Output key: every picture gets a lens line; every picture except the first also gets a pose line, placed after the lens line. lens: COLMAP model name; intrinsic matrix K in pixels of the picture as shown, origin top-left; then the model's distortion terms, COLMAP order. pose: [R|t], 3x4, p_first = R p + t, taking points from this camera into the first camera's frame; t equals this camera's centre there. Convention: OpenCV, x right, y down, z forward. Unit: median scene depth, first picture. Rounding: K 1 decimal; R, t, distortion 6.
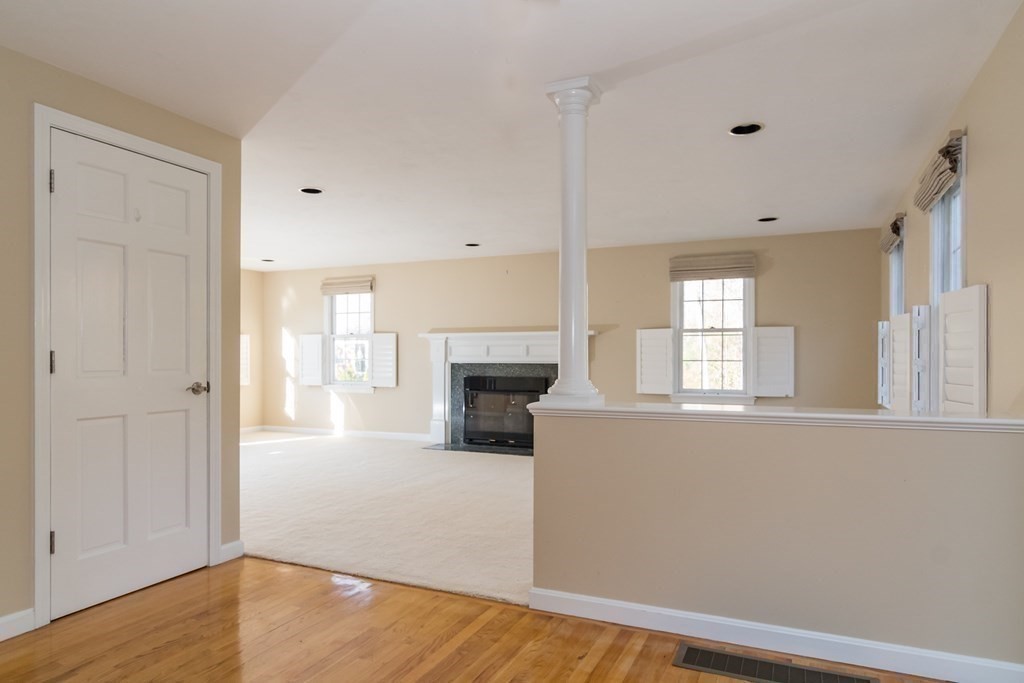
lens RADIAL K [[641.6, 0, 510.2], [0, 641.6, 357.5], [0, 0, 1]] dist [-0.002260, -0.000503]
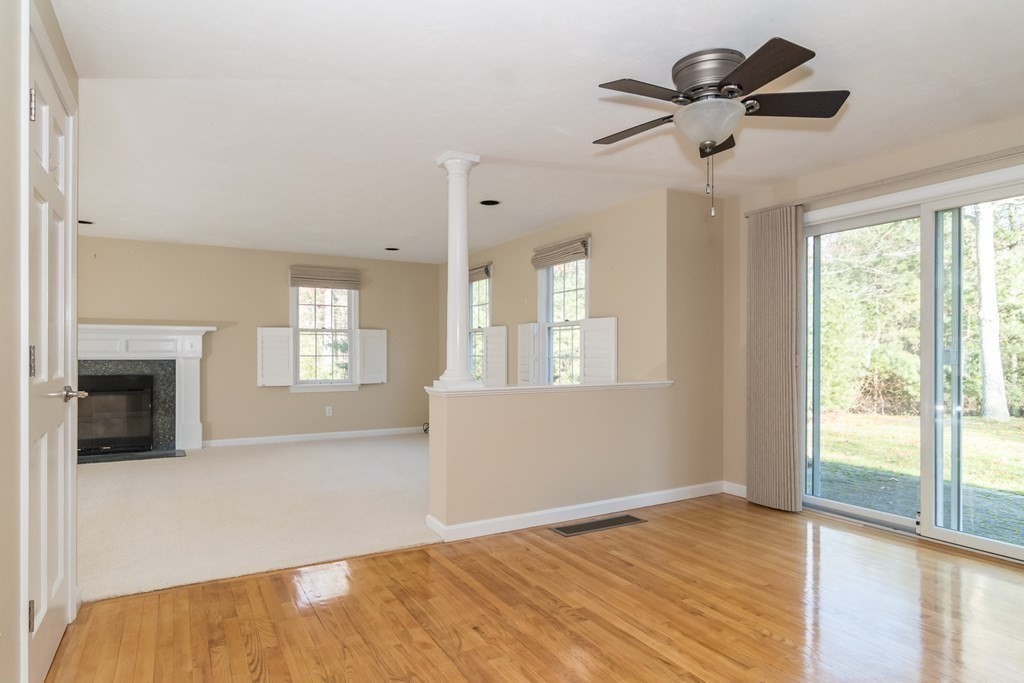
lens RADIAL K [[587.0, 0, 510.0], [0, 587.0, 352.2], [0, 0, 1]] dist [0.001636, 0.000272]
pose [[0.584734, 0.000732, 0.811225, -0.362821], [0.001090, 0.999998, -0.001688, 0.000488], [-0.811224, 0.001871, 0.584732, 0.076257]]
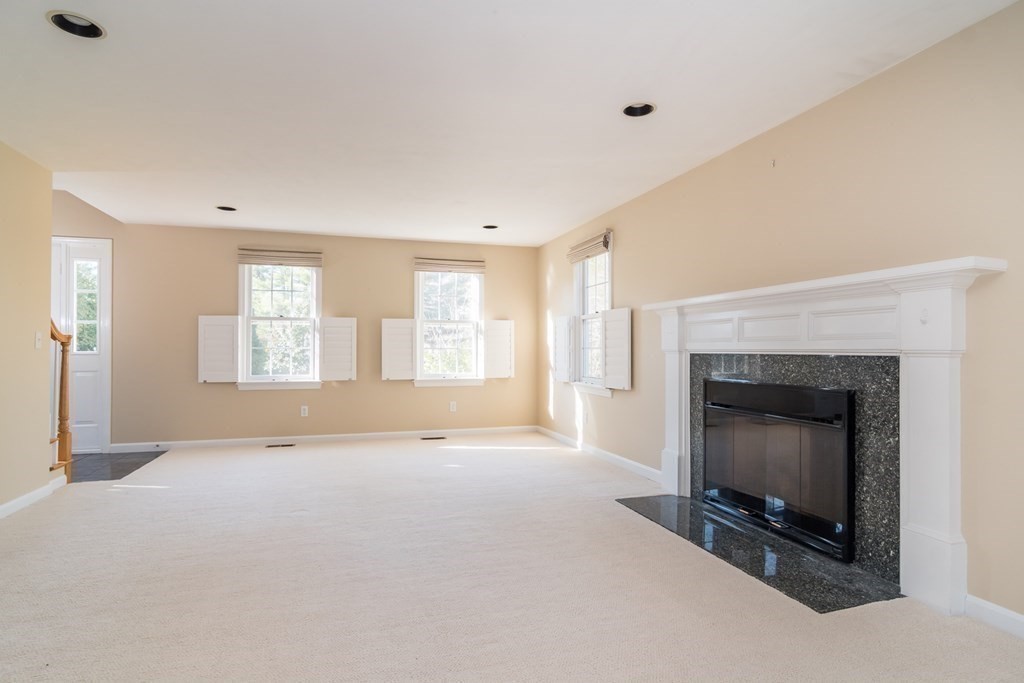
lens RADIAL K [[554.2, 0, 512.0], [0, 554.2, 341.5], [0, 0, 1]] dist [-0.002992, -0.000897]
pose [[0.671212, -0.010146, -0.741196, 0.186473], [-0.000200, 0.999904, -0.013868, 0.005637], [0.741266, 0.009456, 0.671145, 0.648047]]
